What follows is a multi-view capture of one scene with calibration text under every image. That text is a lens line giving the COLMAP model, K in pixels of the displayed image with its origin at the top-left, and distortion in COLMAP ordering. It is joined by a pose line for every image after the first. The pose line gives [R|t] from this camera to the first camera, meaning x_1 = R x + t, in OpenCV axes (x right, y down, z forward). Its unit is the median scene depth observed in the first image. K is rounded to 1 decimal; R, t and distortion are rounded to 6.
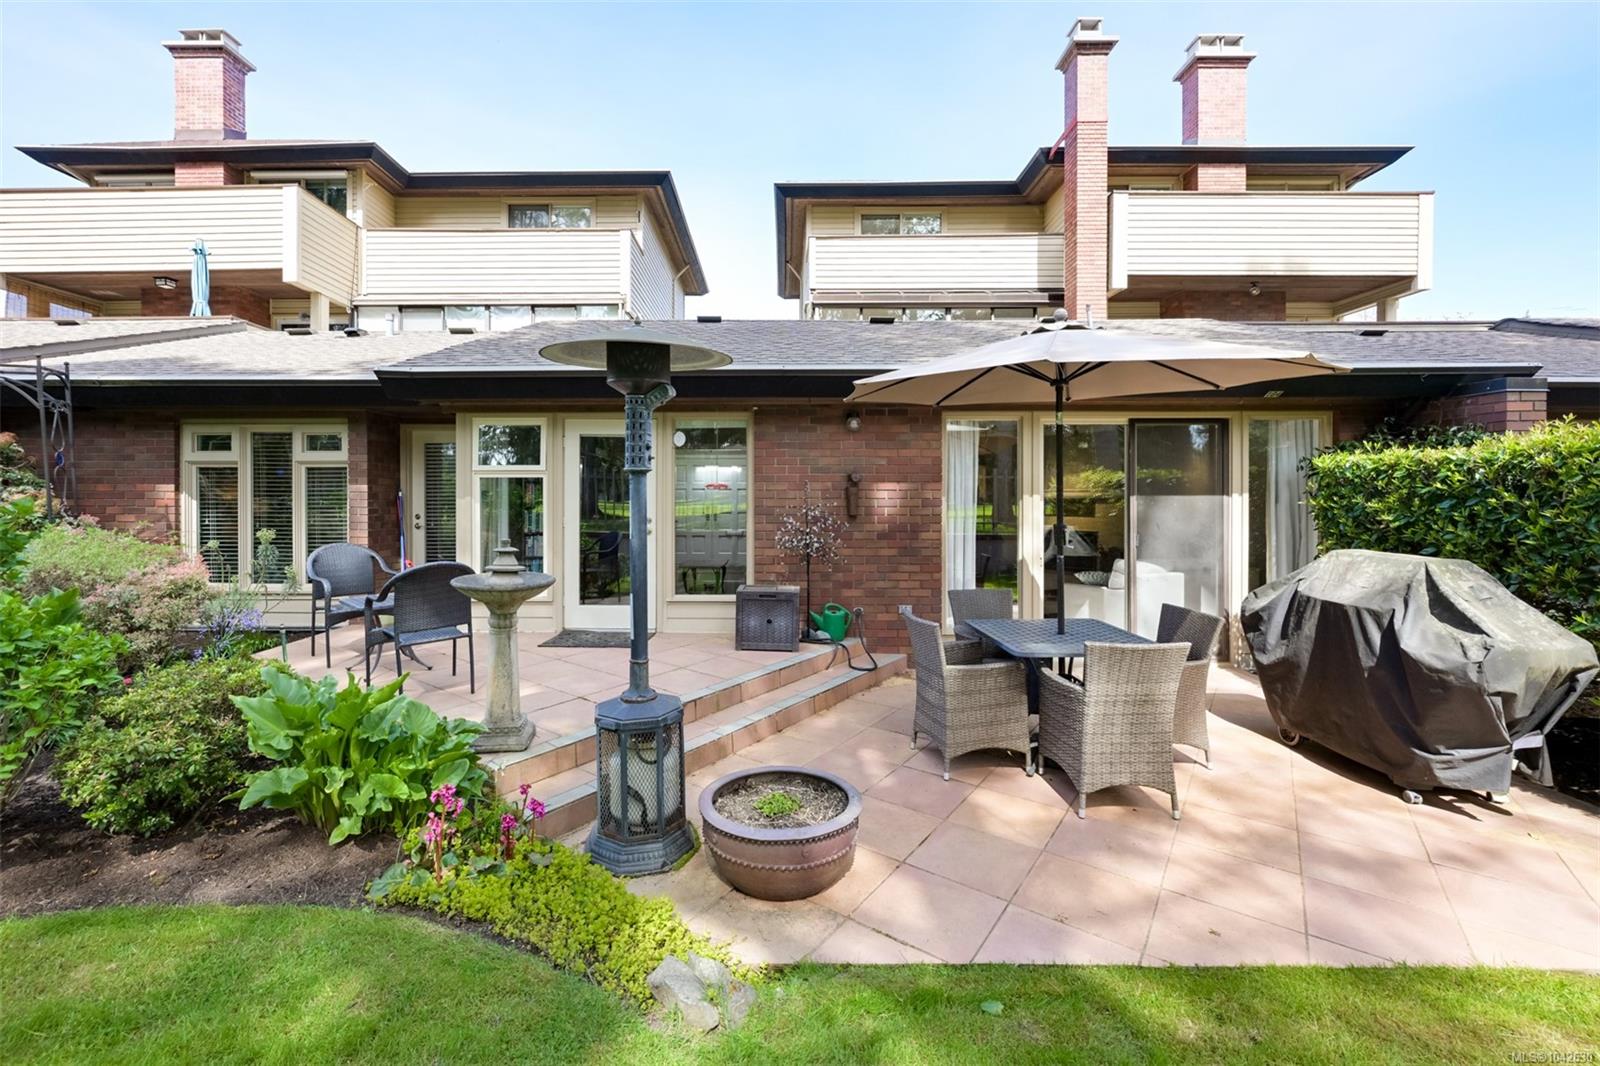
lens RADIAL K [[651.4, 0, 795.0], [0, 651.4, 495.5], [0, 0, 1]] dist [-0.002124, 0.000078]
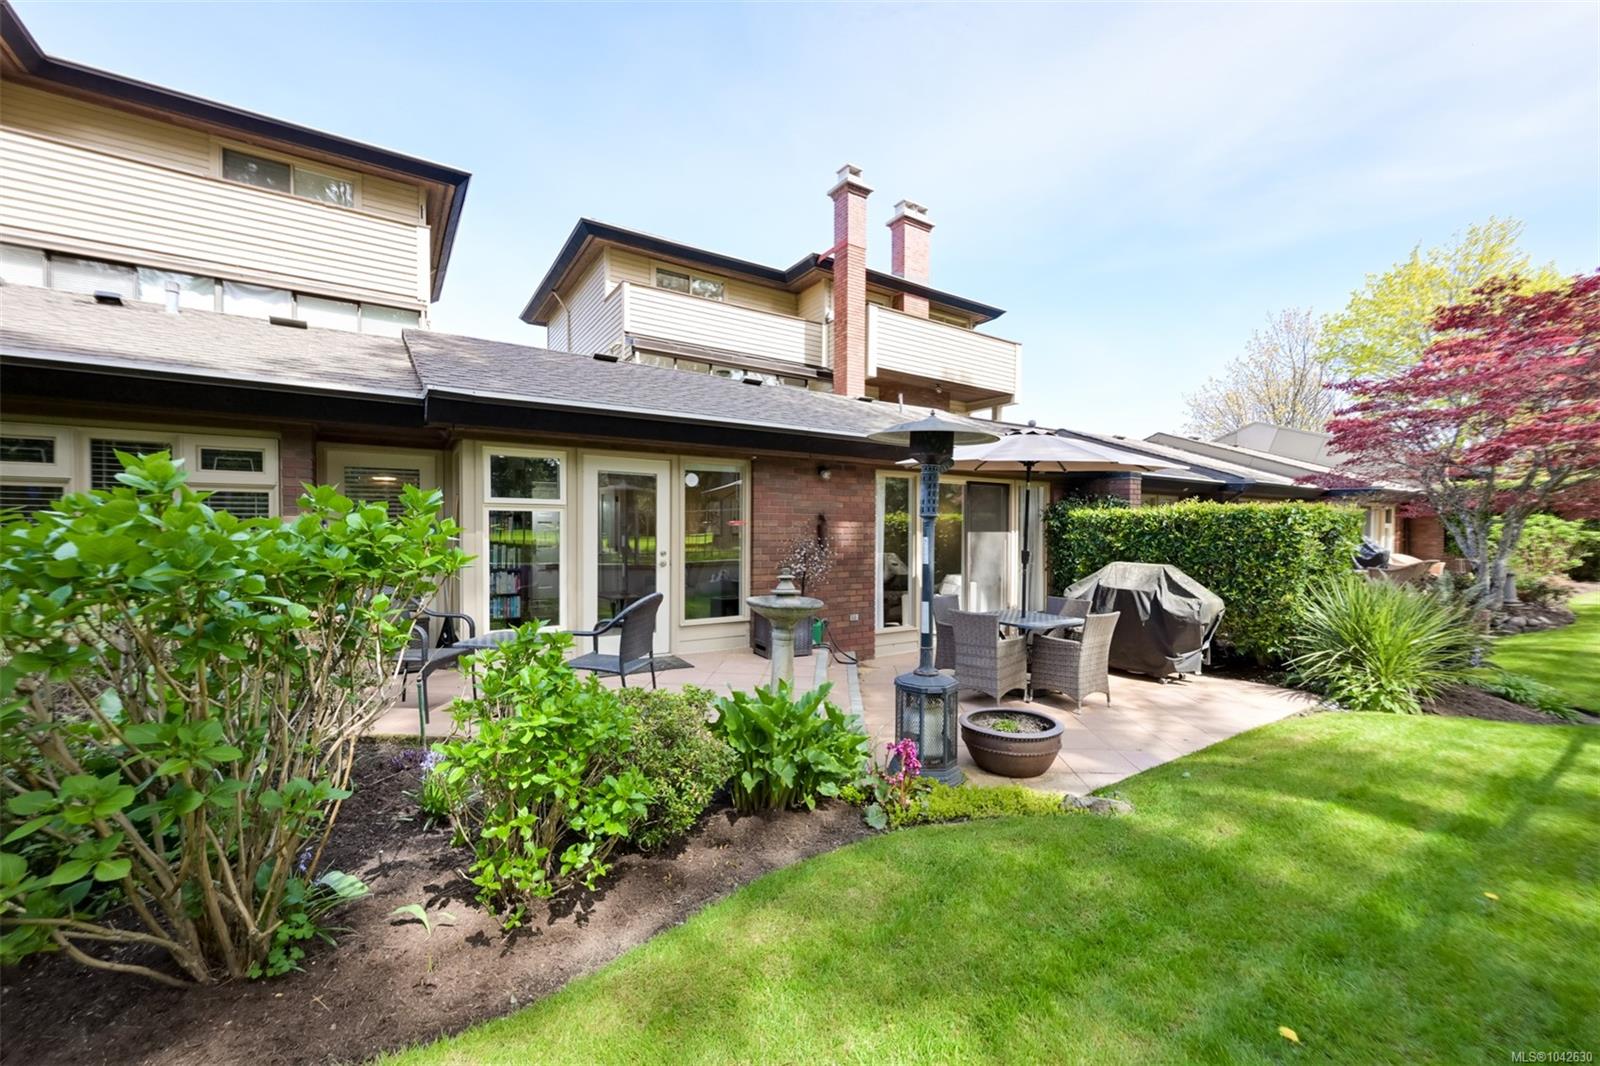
lens RADIAL K [[628.3, 0, 807.1], [0, 628.3, 533.4], [0, 0, 1]] dist [-0.001616, 0.000079]
pose [[0.828339, 0.001523, 0.560225, -0.337738], [-0.006198, 0.999960, 0.006446, -0.001966], [-0.560193, -0.008812, 0.828315, -0.000470]]
